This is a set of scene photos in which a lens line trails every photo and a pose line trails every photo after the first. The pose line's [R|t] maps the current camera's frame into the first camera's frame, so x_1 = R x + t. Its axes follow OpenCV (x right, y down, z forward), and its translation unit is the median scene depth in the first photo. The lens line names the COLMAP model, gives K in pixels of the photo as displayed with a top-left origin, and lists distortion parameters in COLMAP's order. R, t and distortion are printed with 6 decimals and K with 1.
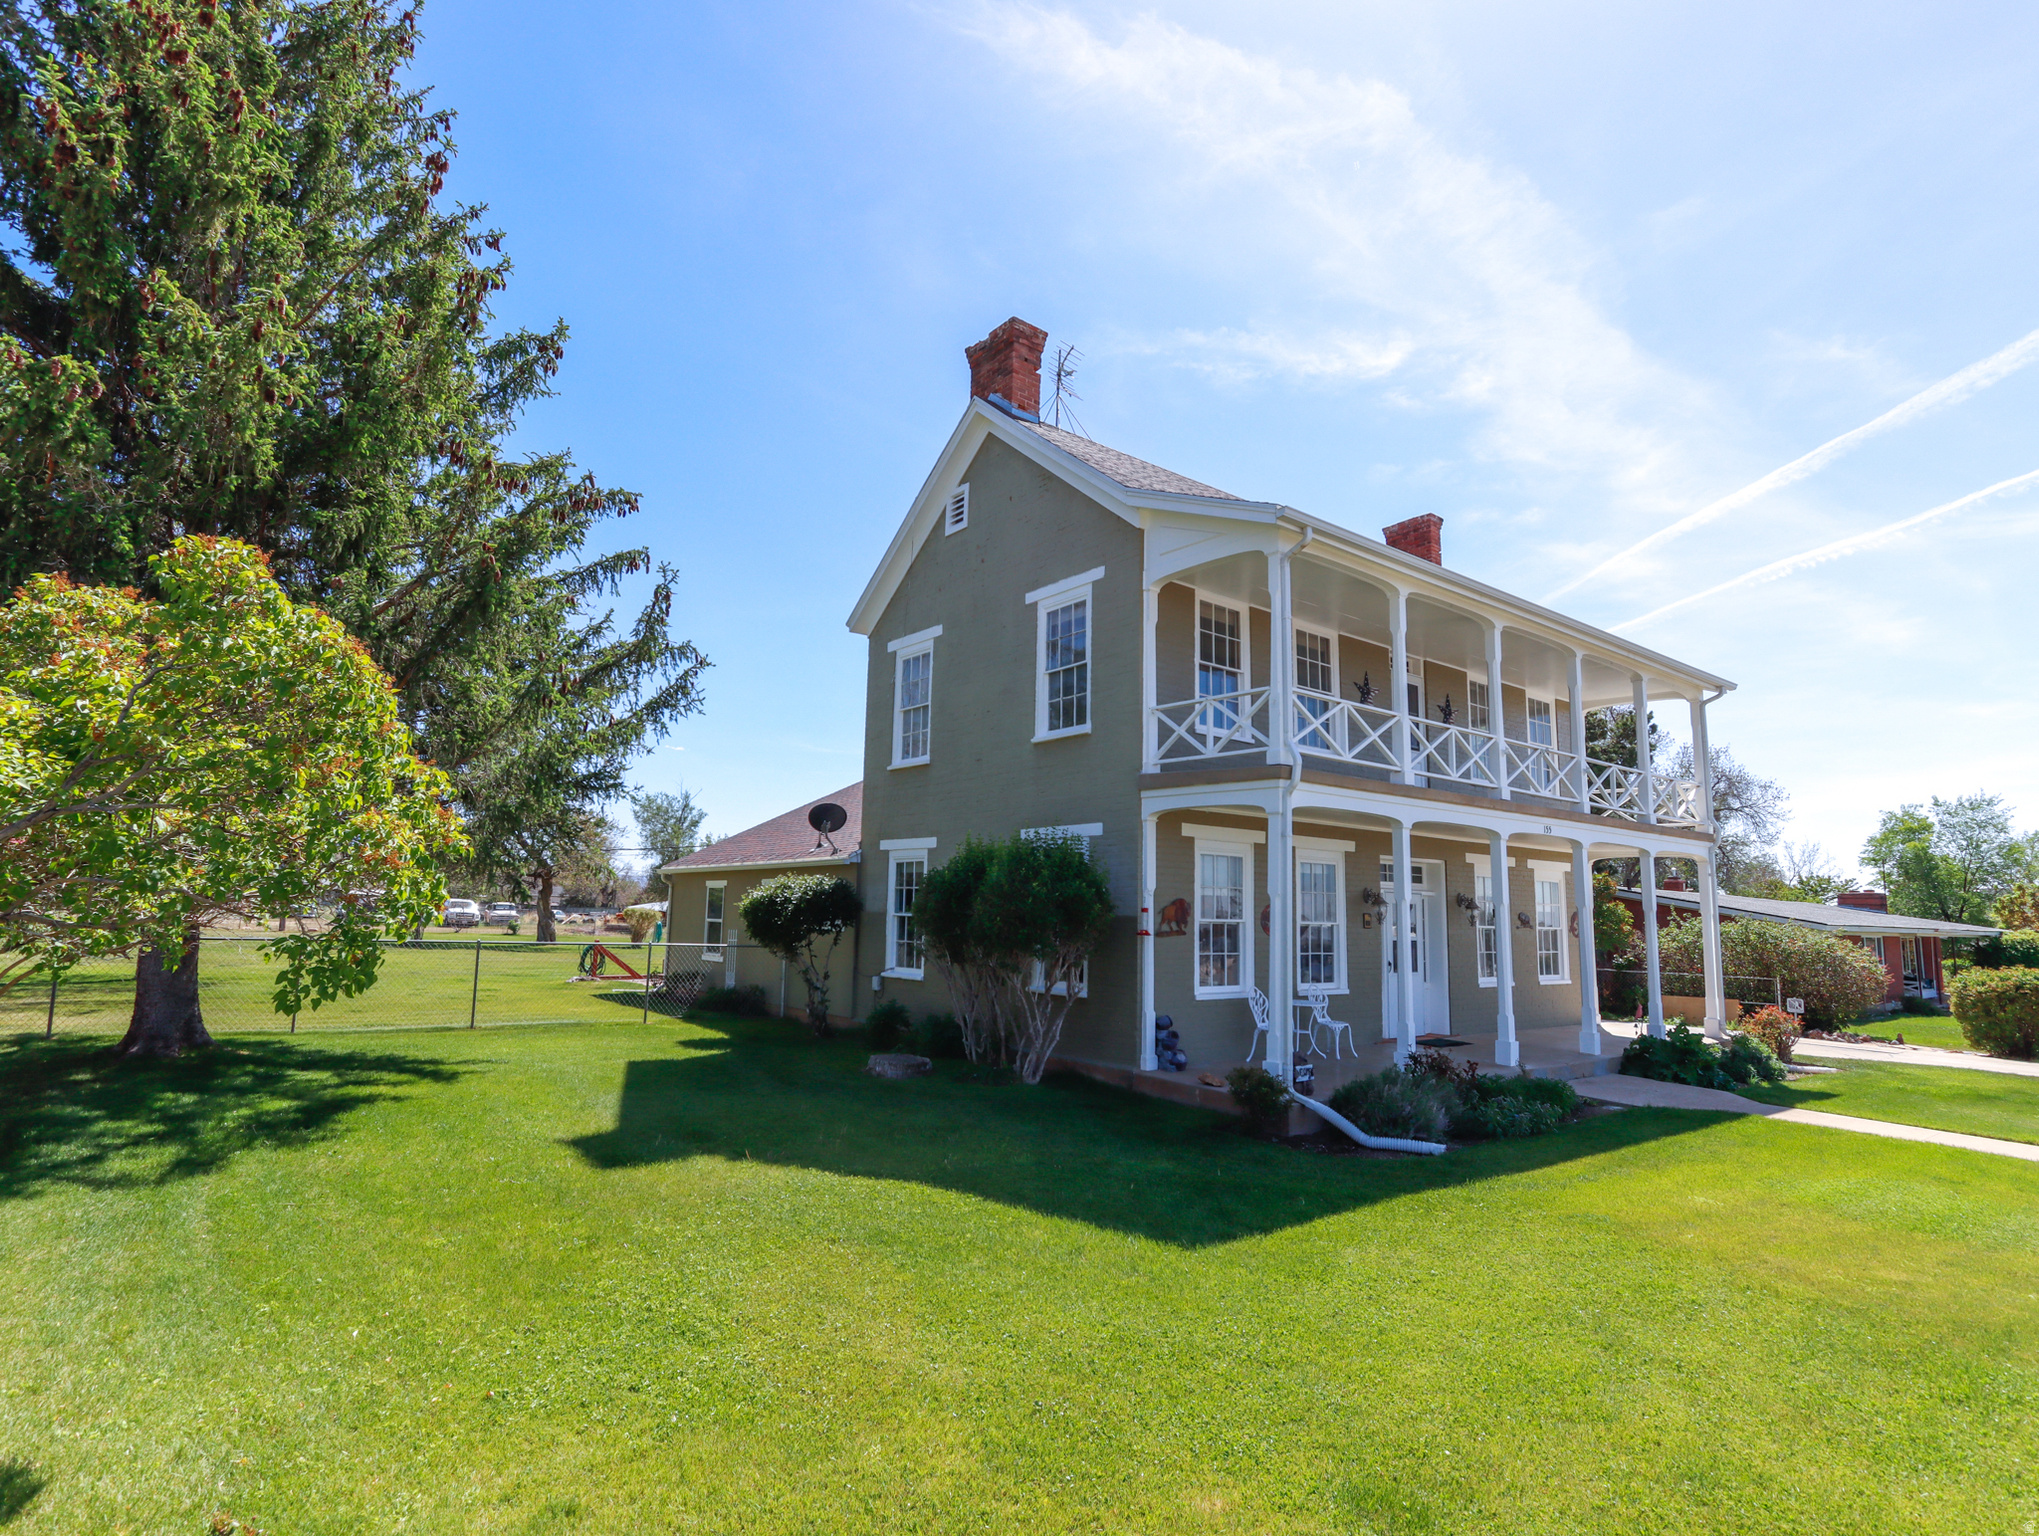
lens RADIAL K [[1045.1, 0, 1020.9], [0, 1045.1, 779.8], [0, 0, 1]] dist [0.000260, 0.002760]
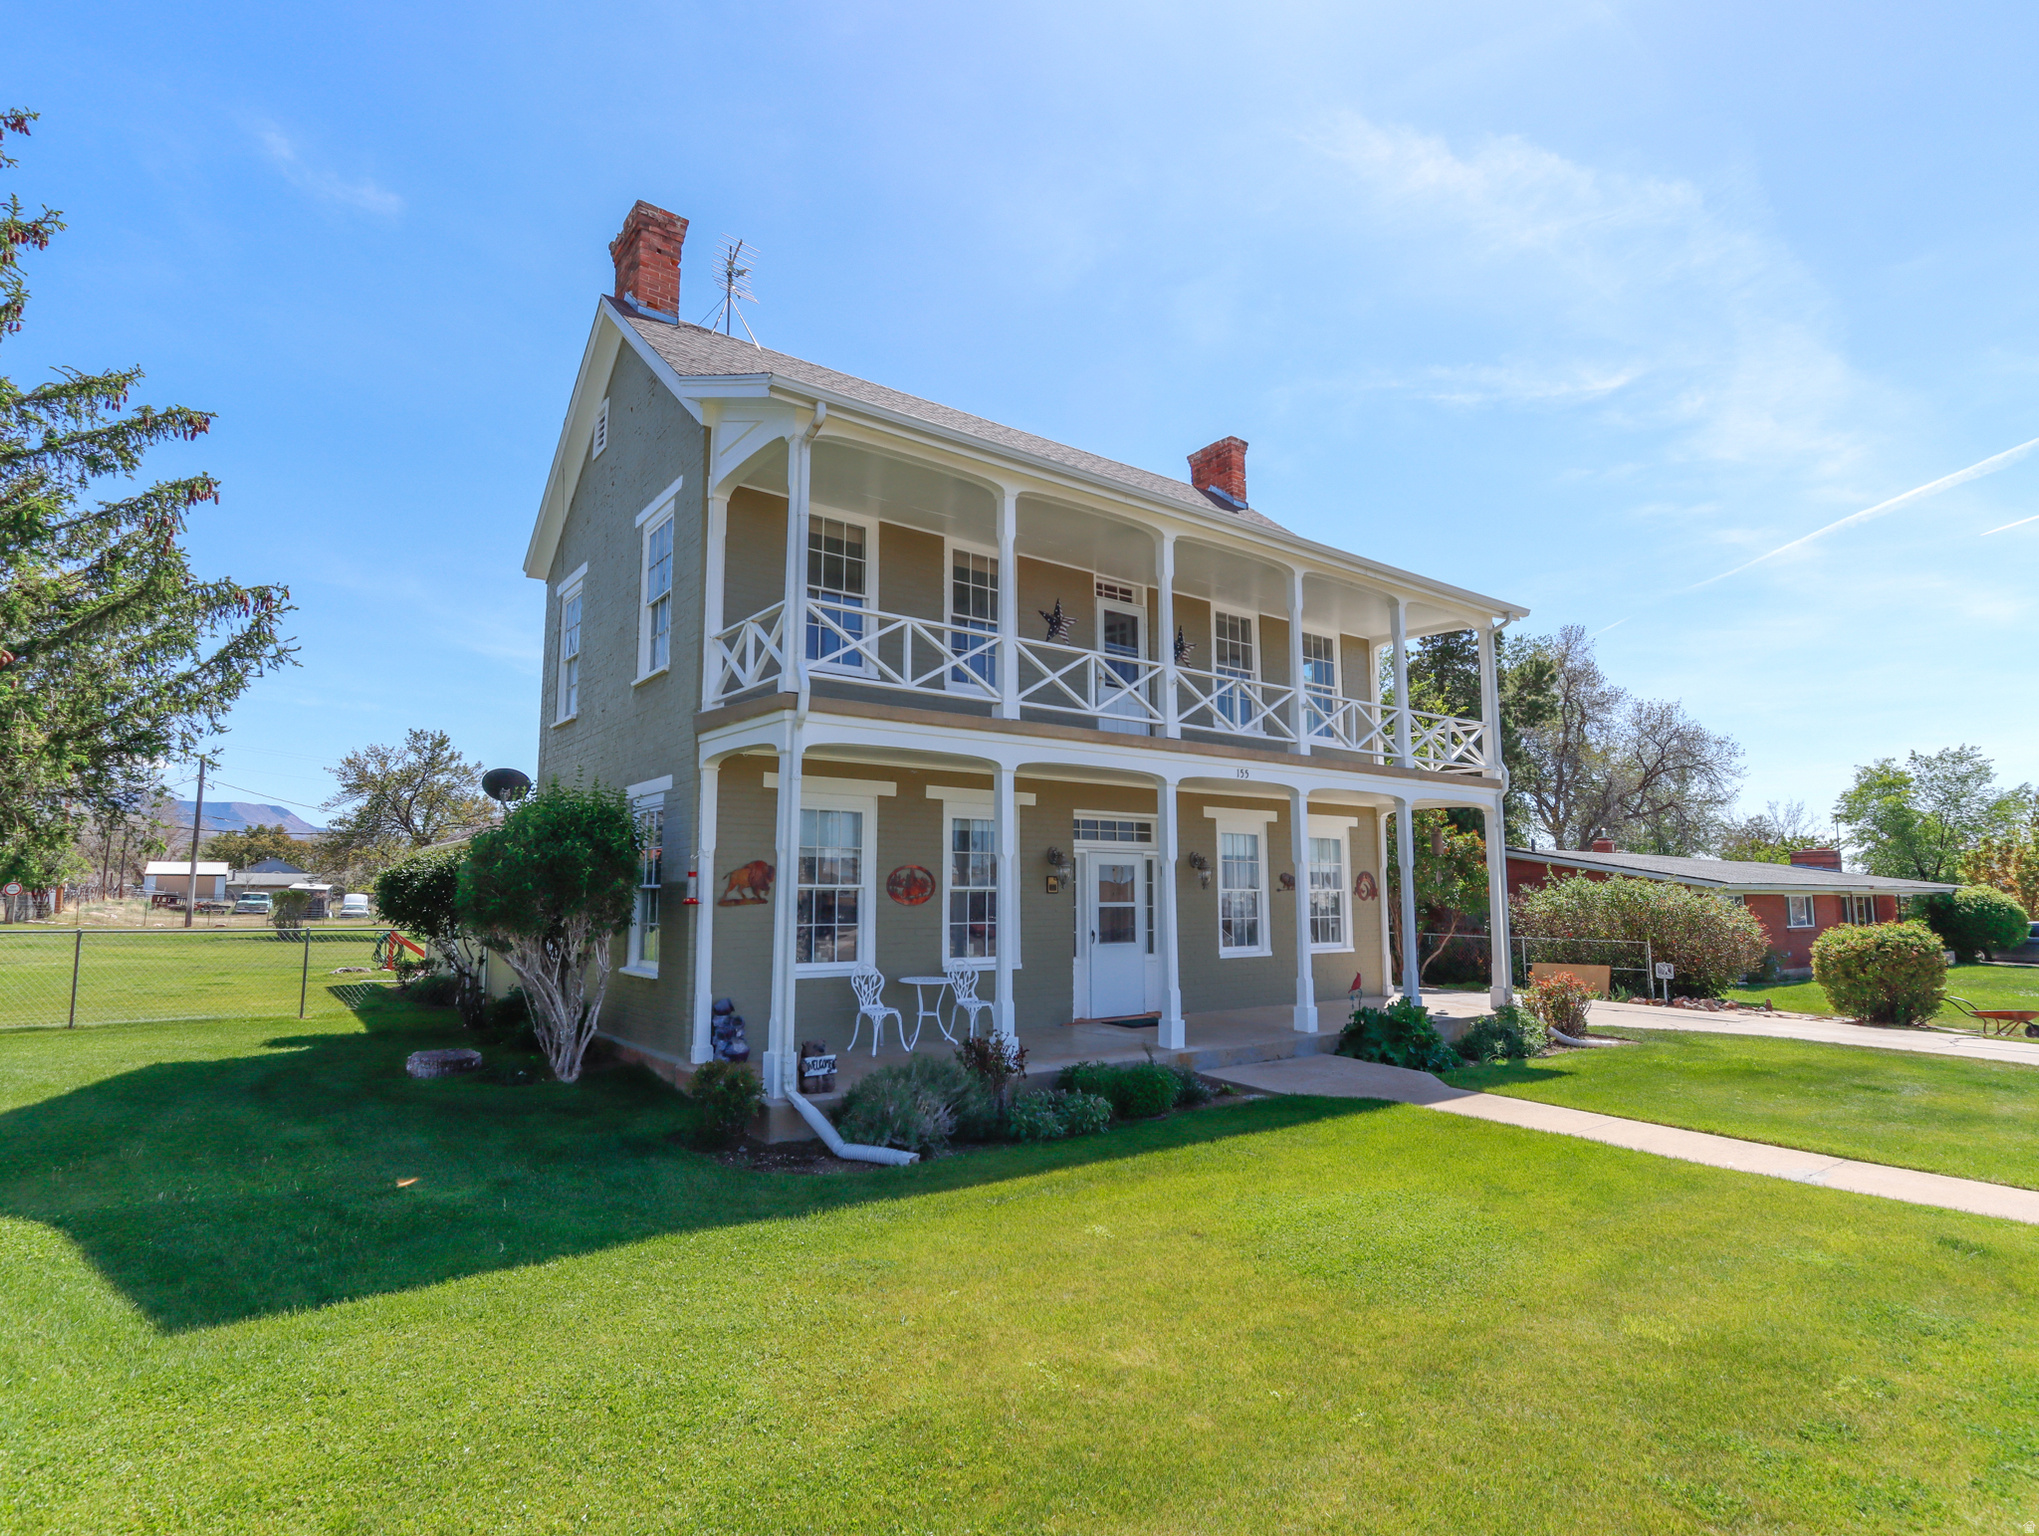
lens RADIAL K [[1045.1, 0, 1020.9], [0, 1045.1, 779.8], [0, 0, 1]] dist [0.000260, 0.002760]
pose [[0.999579, -0.023944, -0.016371, 0.326557], [0.024217, 0.999568, 0.016644, 0.033231], [0.015965, -0.017034, 0.999727, 0.132805]]
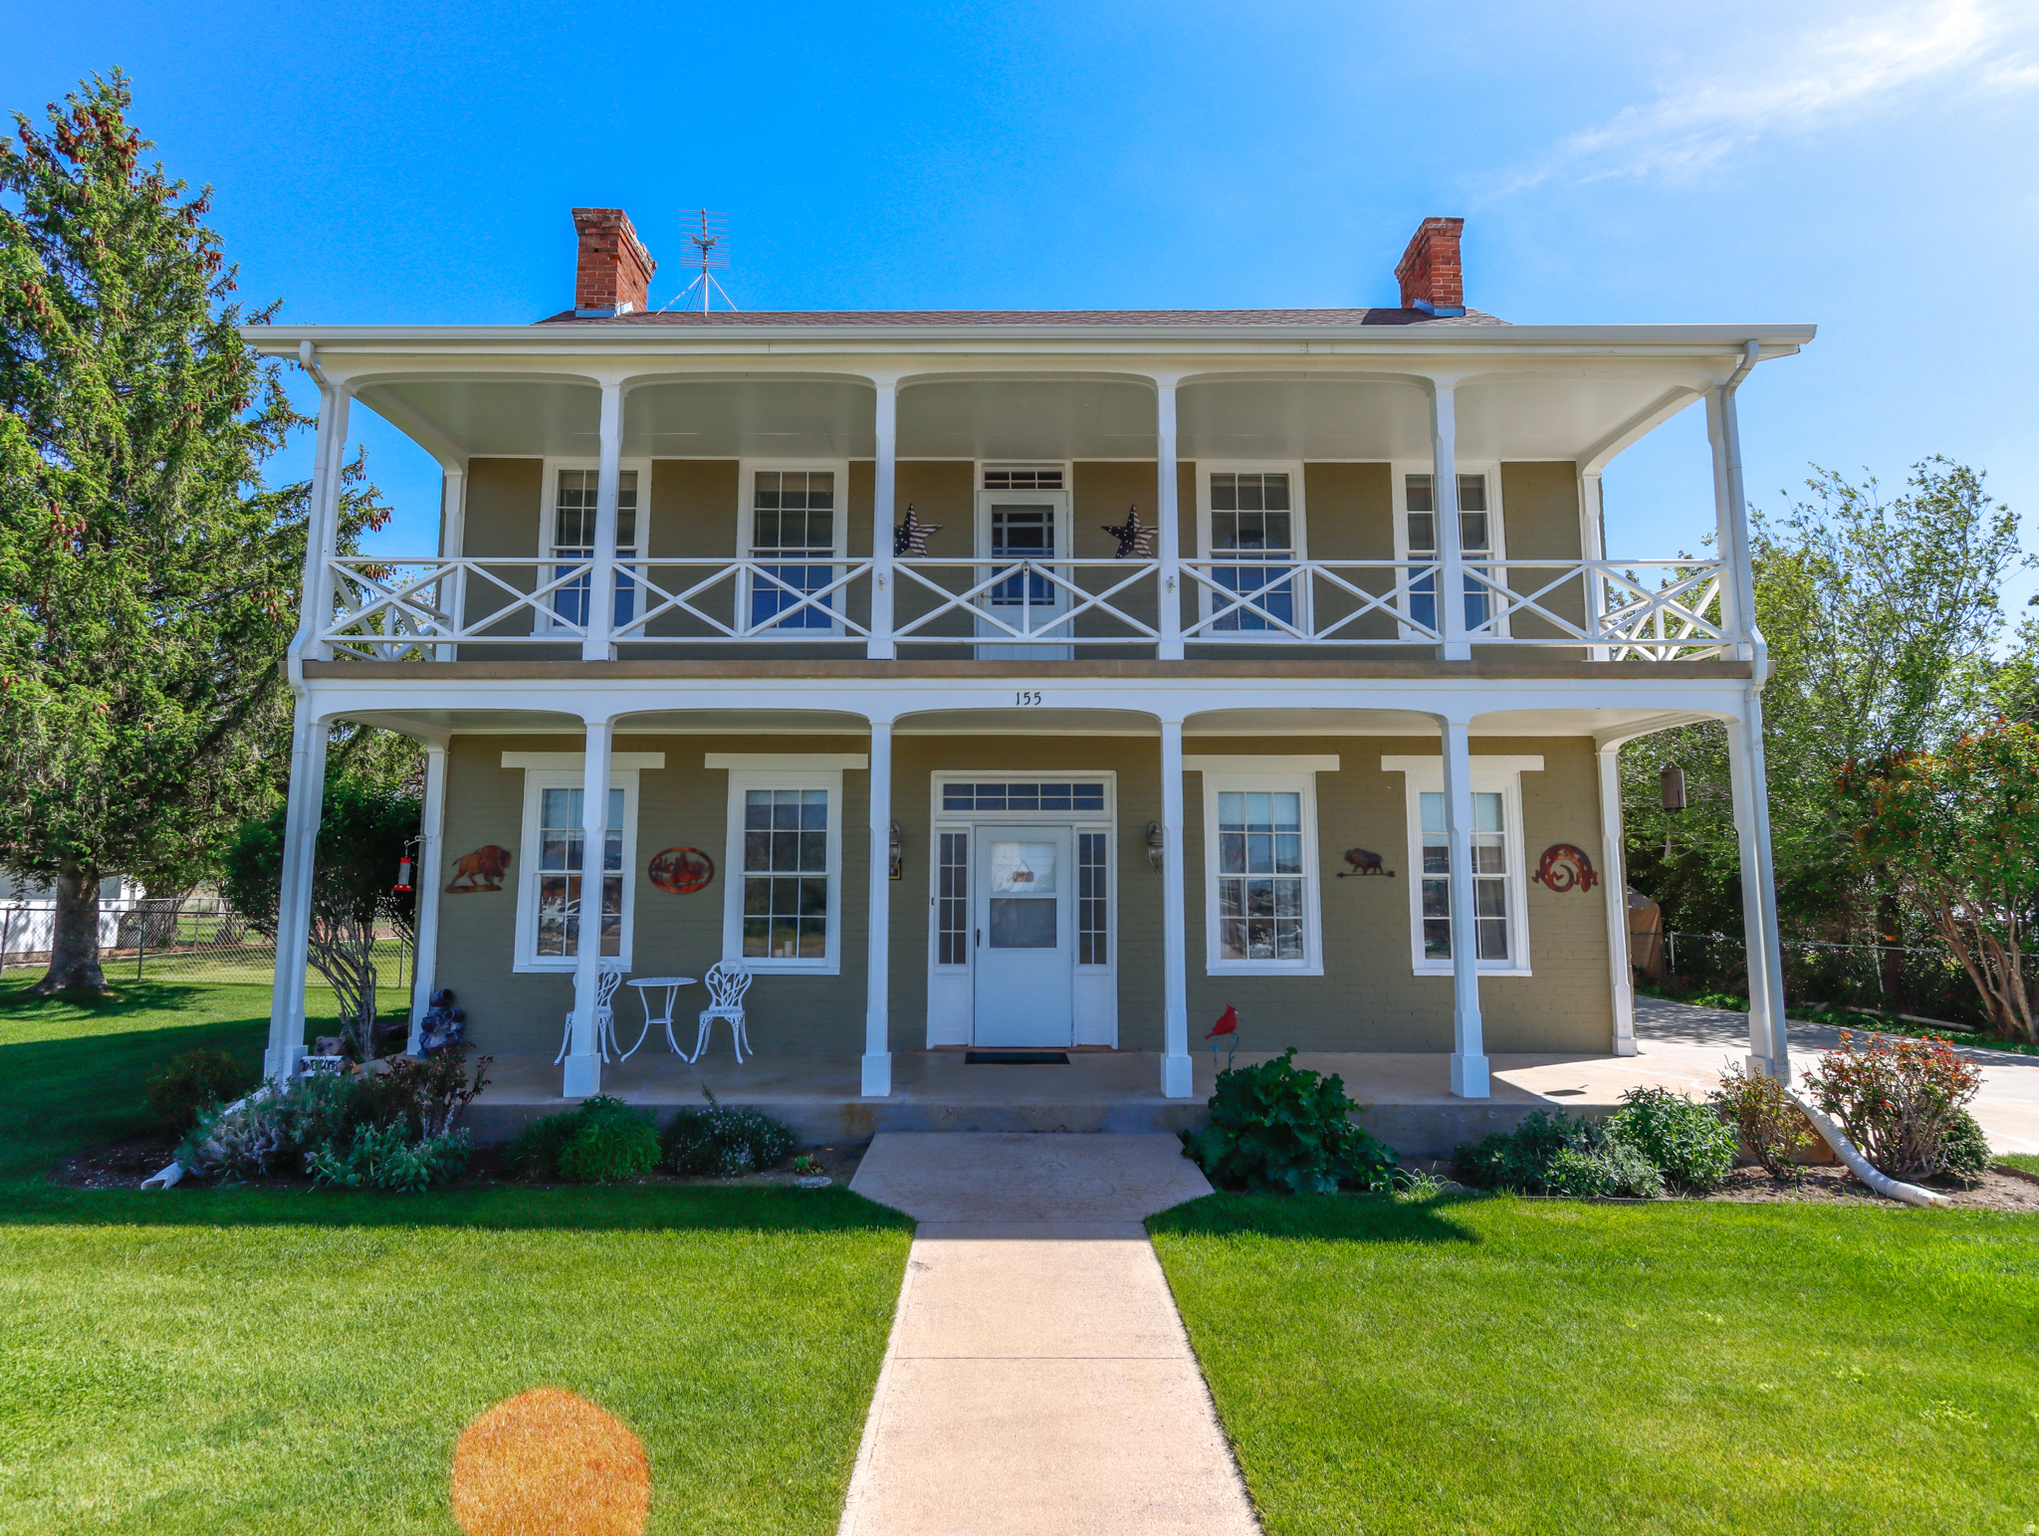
lens RADIAL K [[1045.1, 0, 1020.9], [0, 1045.1, 779.8], [0, 0, 1]] dist [0.000260, 0.002760]
pose [[0.792491, -0.081670, -0.604390, 0.816686], [0.093498, 0.995548, -0.011929, 0.094048], [0.602674, -0.047056, 0.796599, 0.515250]]
